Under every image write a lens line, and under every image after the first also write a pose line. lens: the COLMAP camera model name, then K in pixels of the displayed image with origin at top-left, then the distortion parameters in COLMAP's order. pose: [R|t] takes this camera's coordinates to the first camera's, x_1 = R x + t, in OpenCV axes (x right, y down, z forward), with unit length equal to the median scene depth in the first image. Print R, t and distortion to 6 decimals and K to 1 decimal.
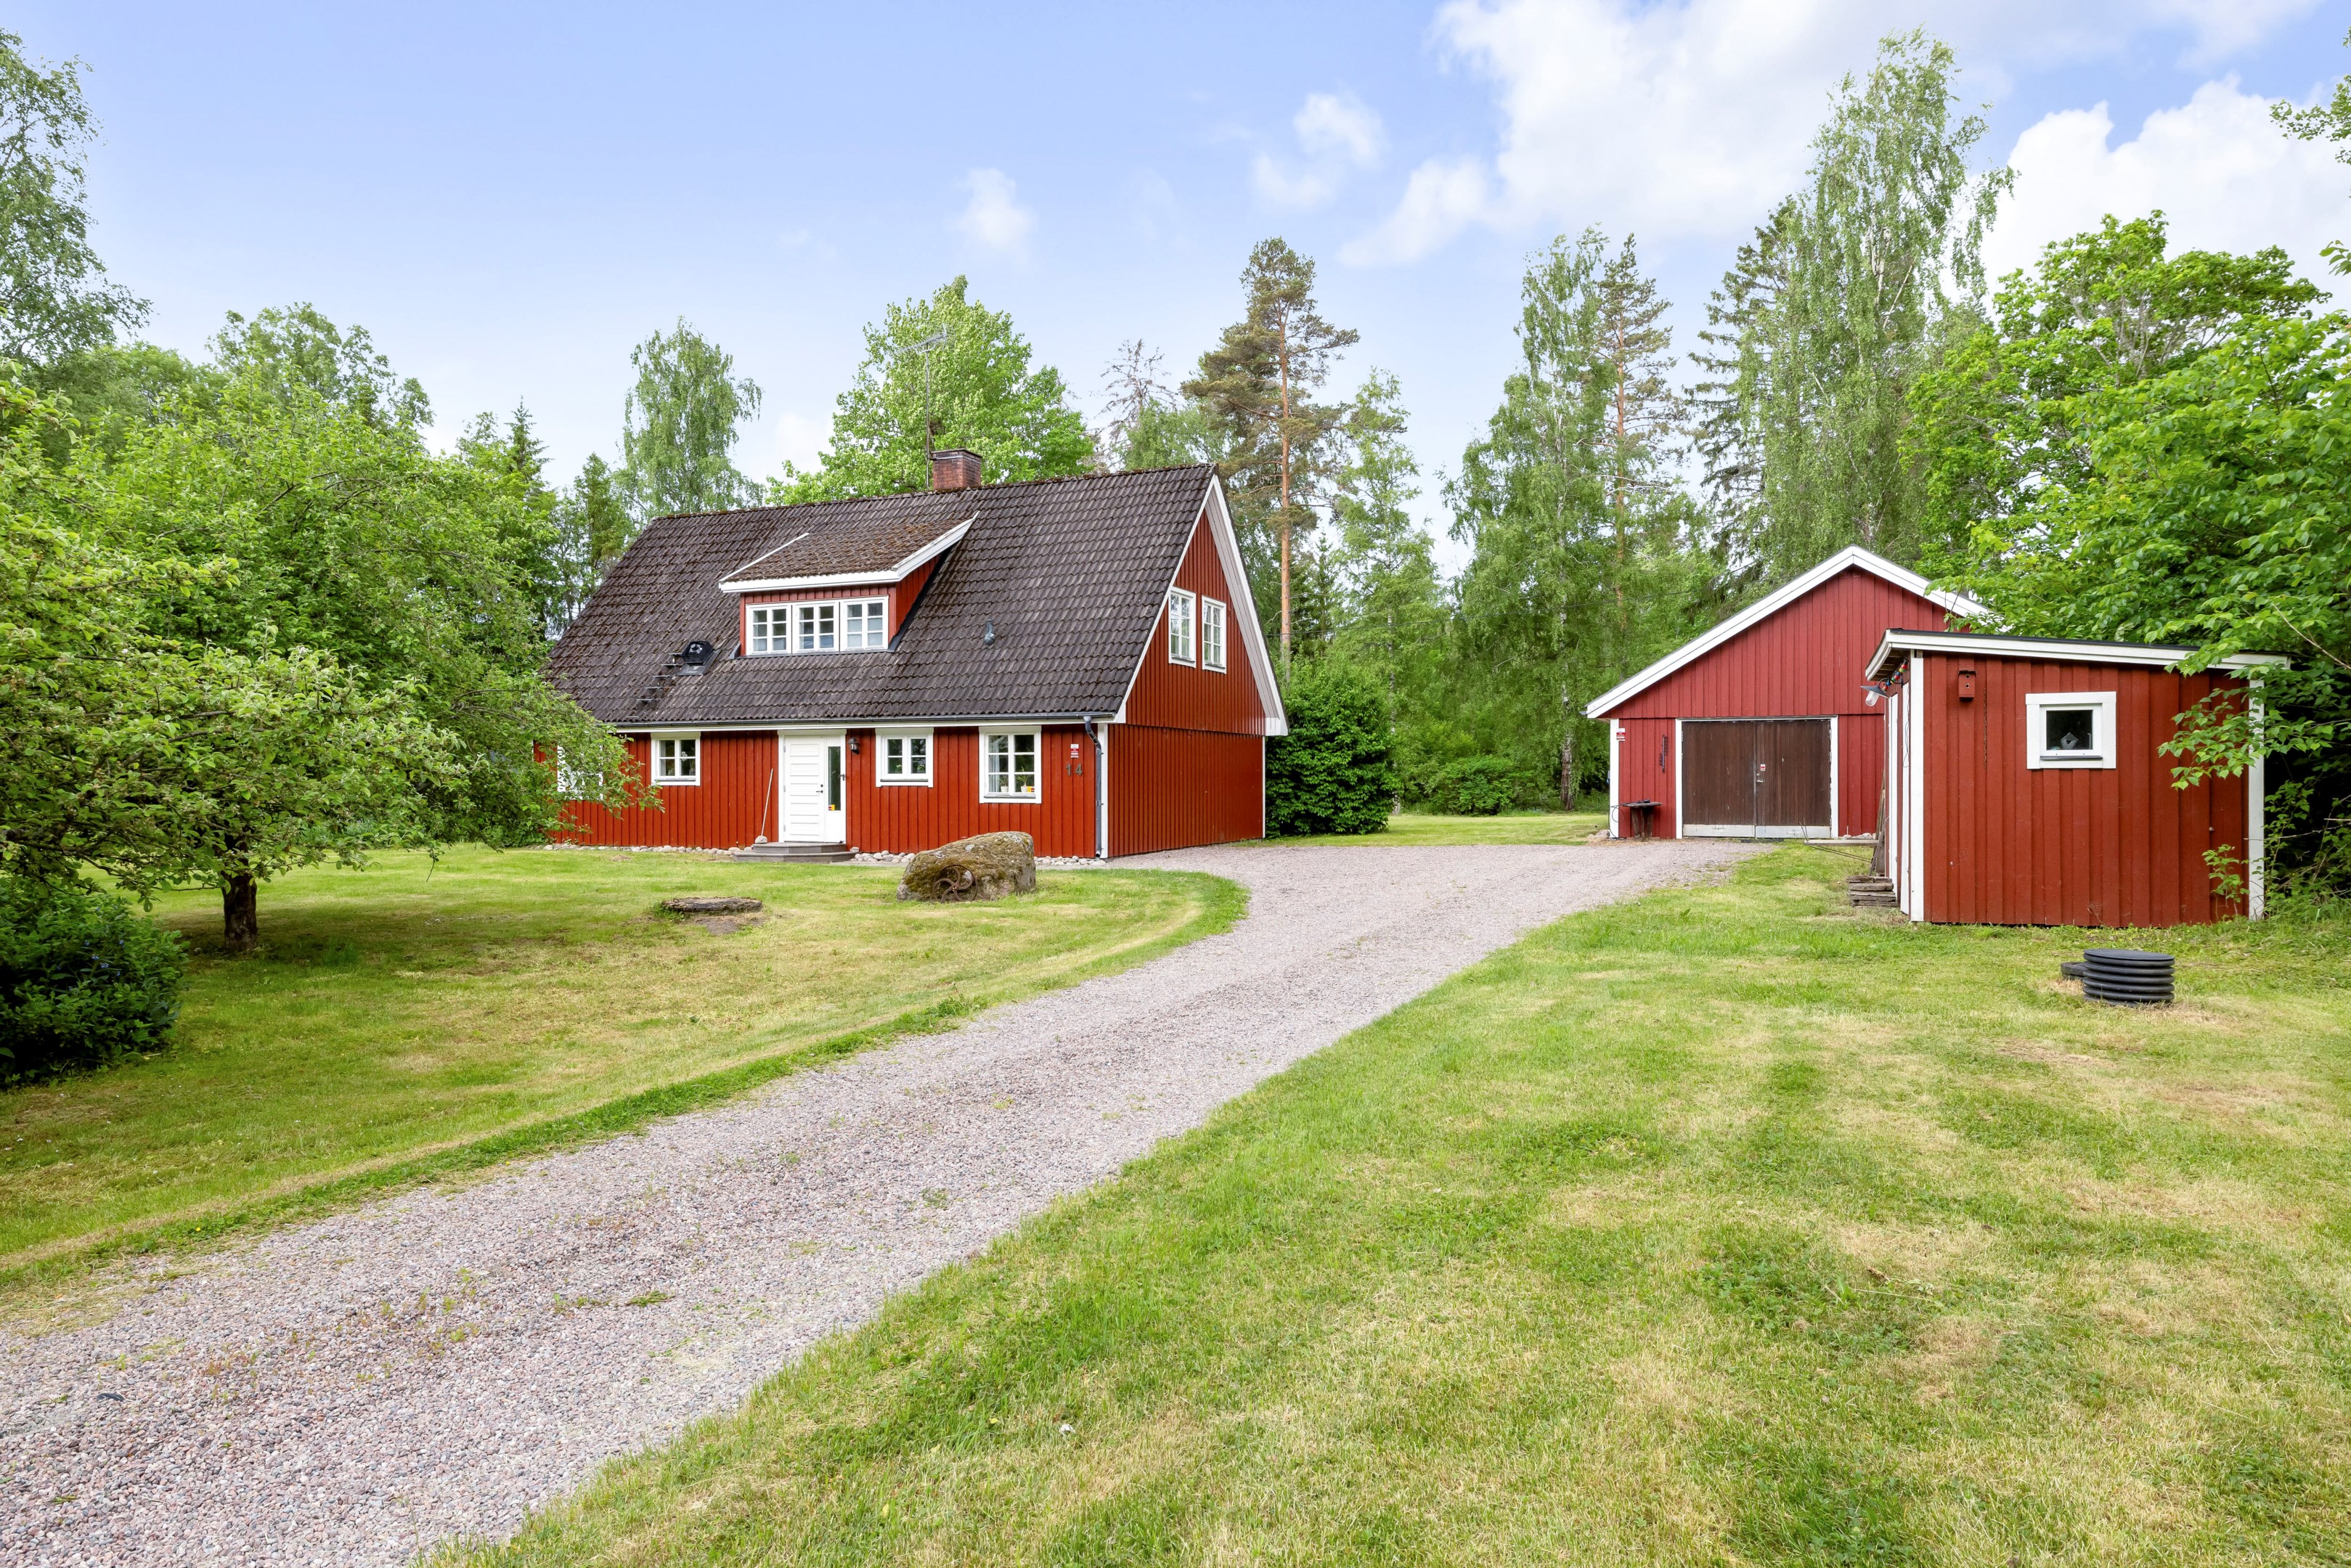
lens RADIAL K [[1396.3, 0, 1177.2], [0, 1396.3, 763.6], [0, 0, 1]] dist [0.013021, 0.003594]
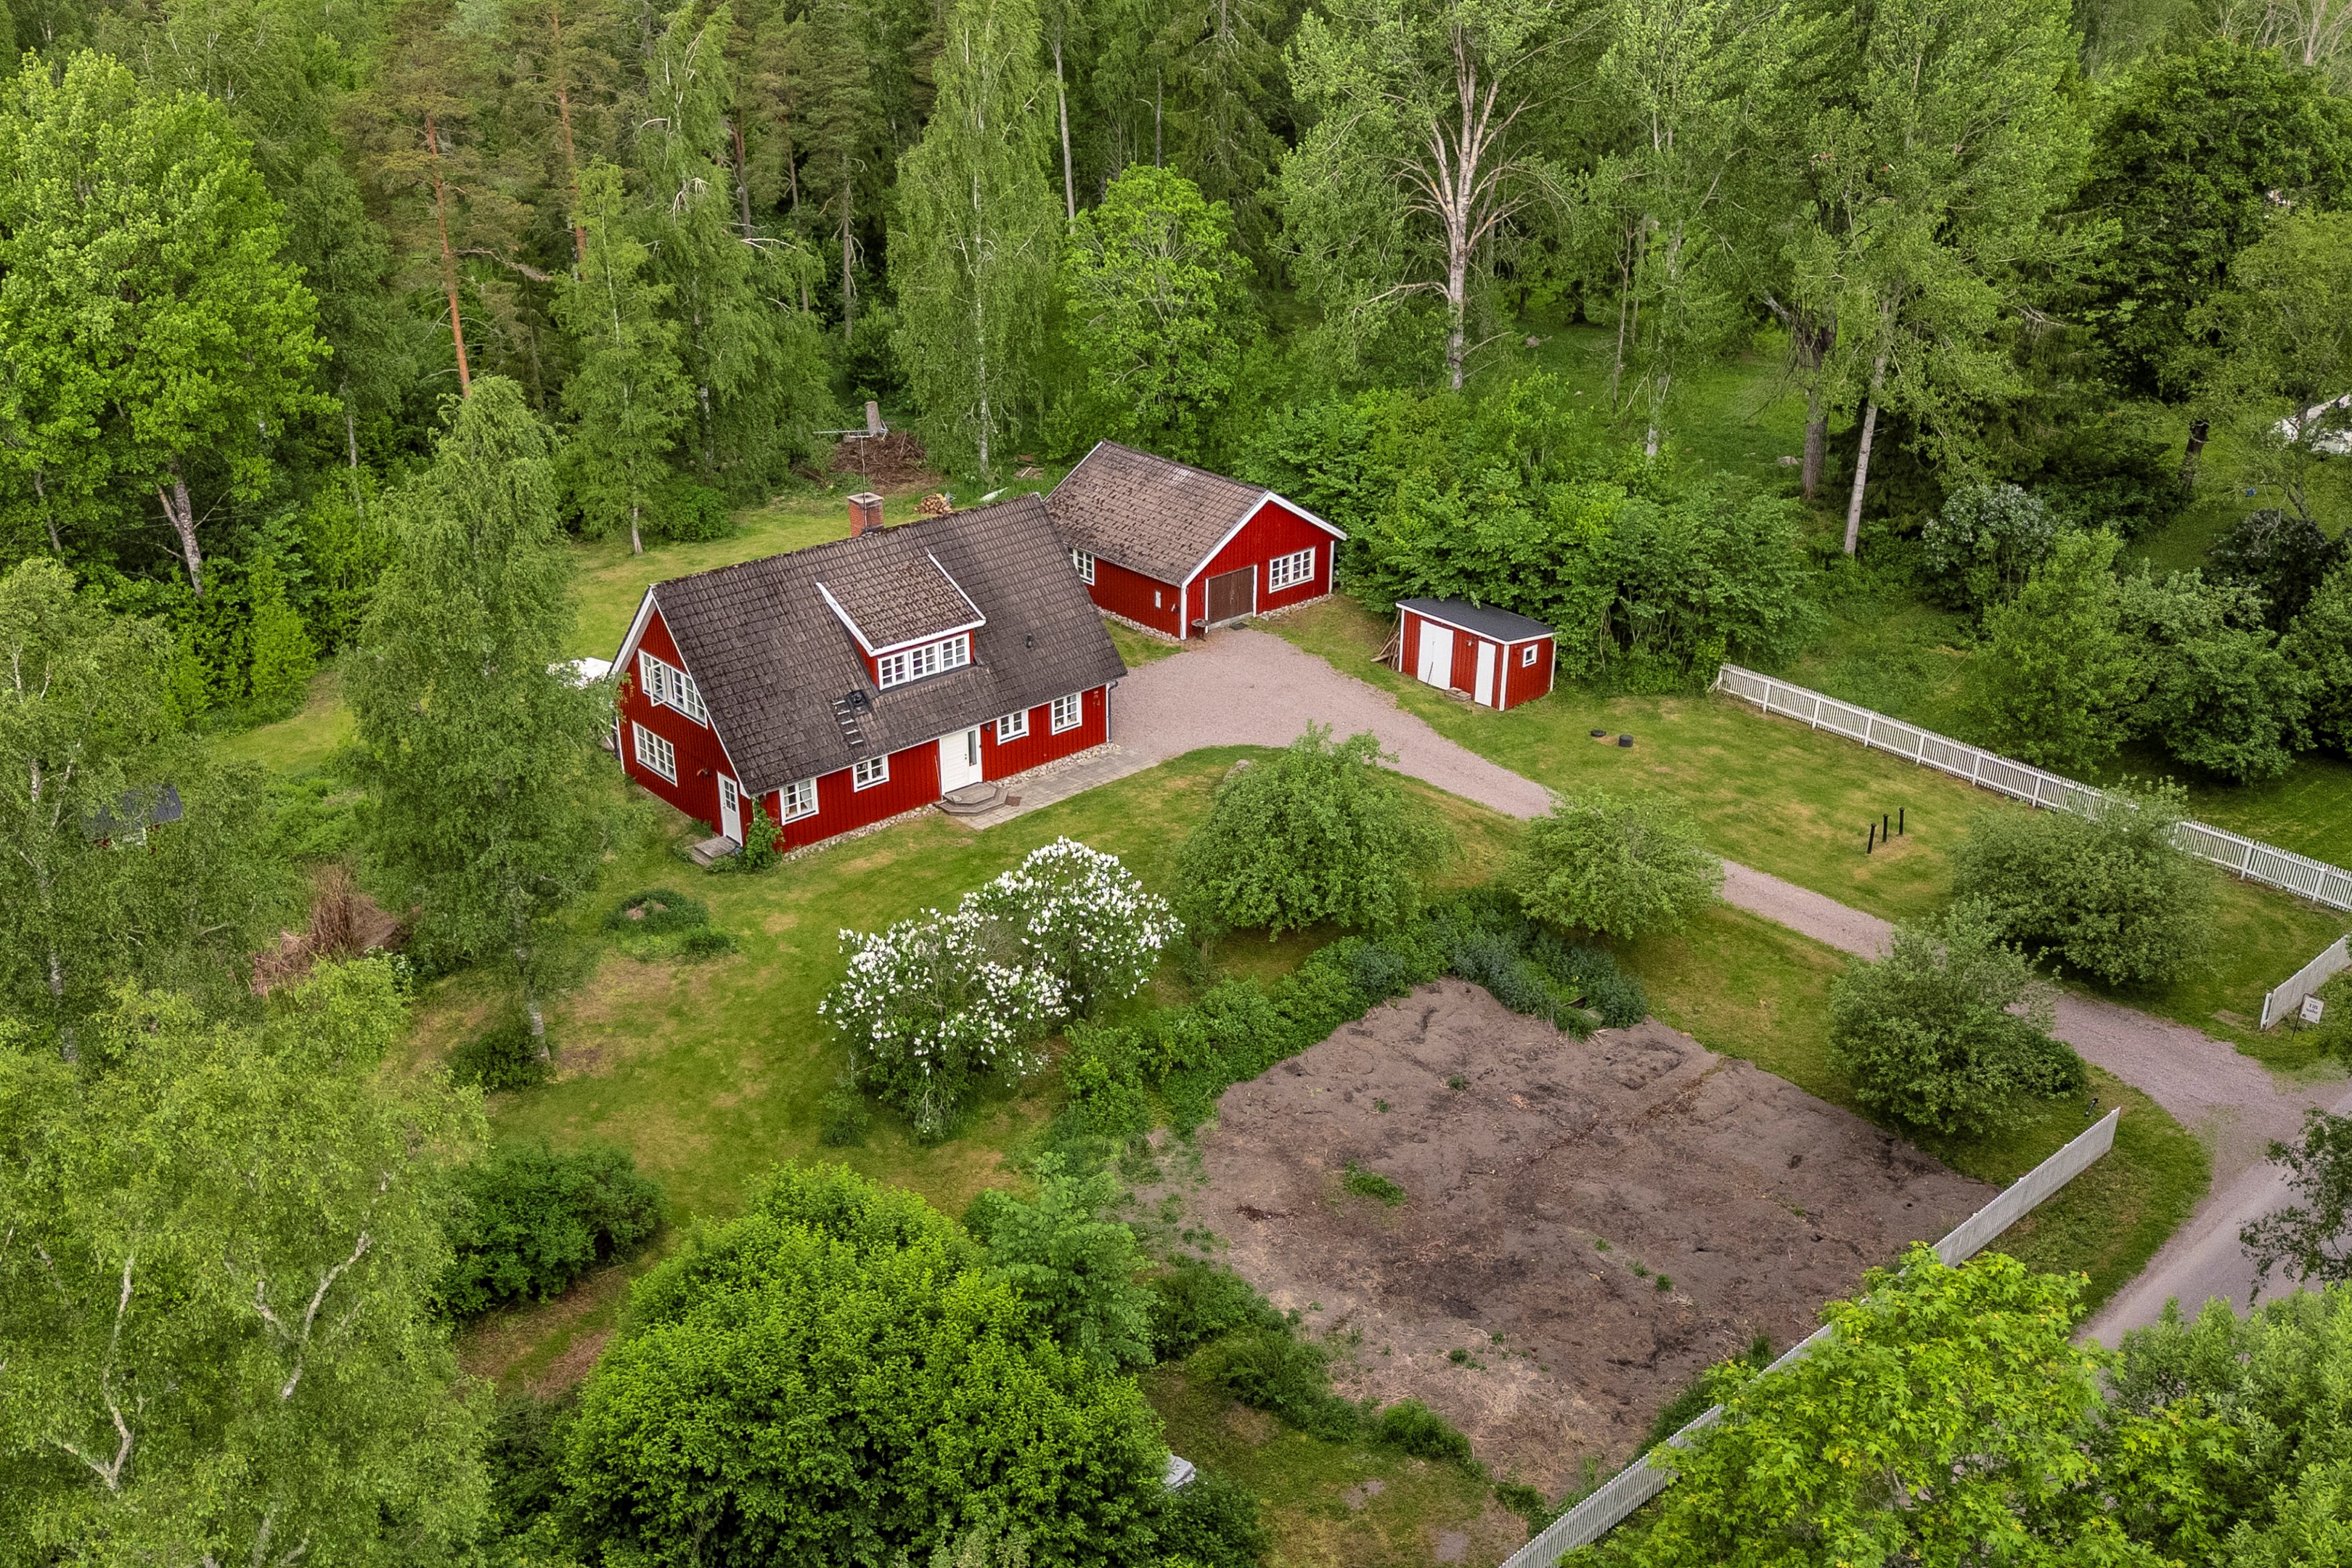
lens RADIAL K [[2112.6, 0, 1168.6], [0, 2112.6, 784.8], [0, 0, 1]] dist [0.074547, -0.066932]
pose [[0.422111, -0.373562, 0.825999, -2.195139], [-0.009596, 0.909259, 0.416121, -0.980128], [-0.906493, -0.183575, 0.380224, -0.180389]]
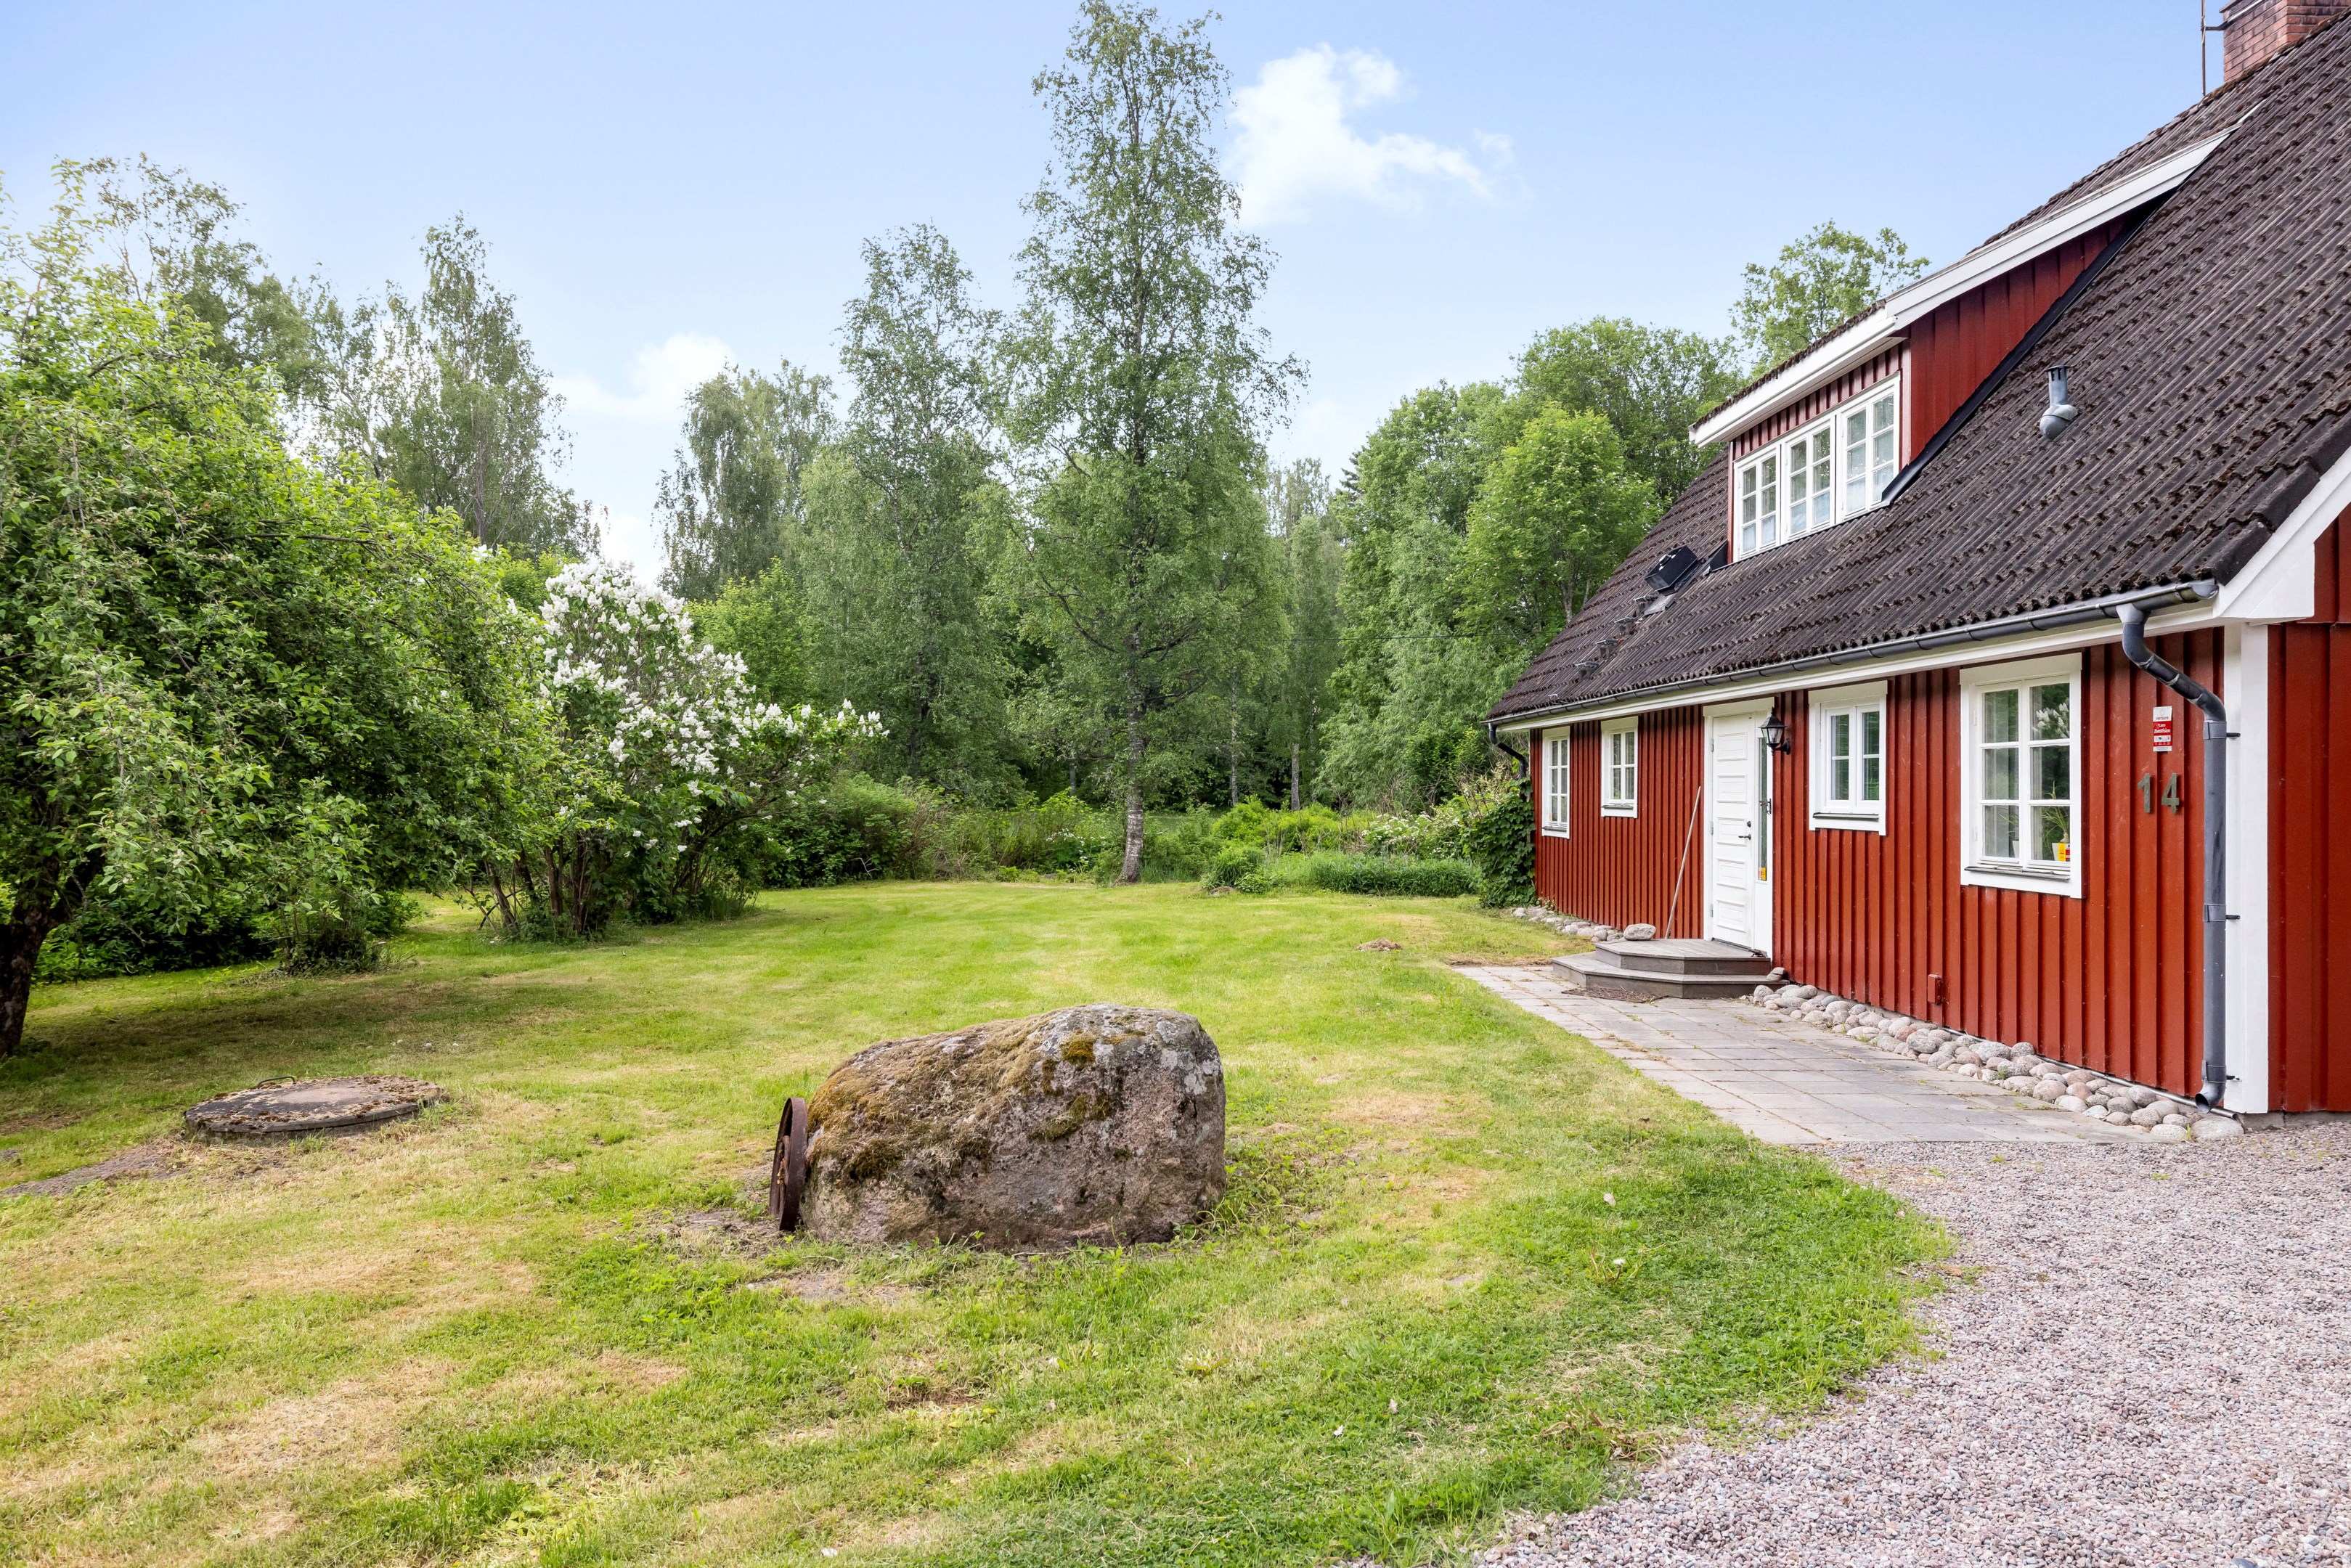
lens RADIAL K [[1533.5, 0, 1162.7], [0, 1533.5, 783.2], [0, 0, 1]] dist [0.002949, -0.000021]
pose [[0.399992, -0.001286, -0.916518, 0.124621], [0.006547, 0.999978, 0.001455, 0.000524], [0.916495, -0.006583, 0.399991, 0.609641]]
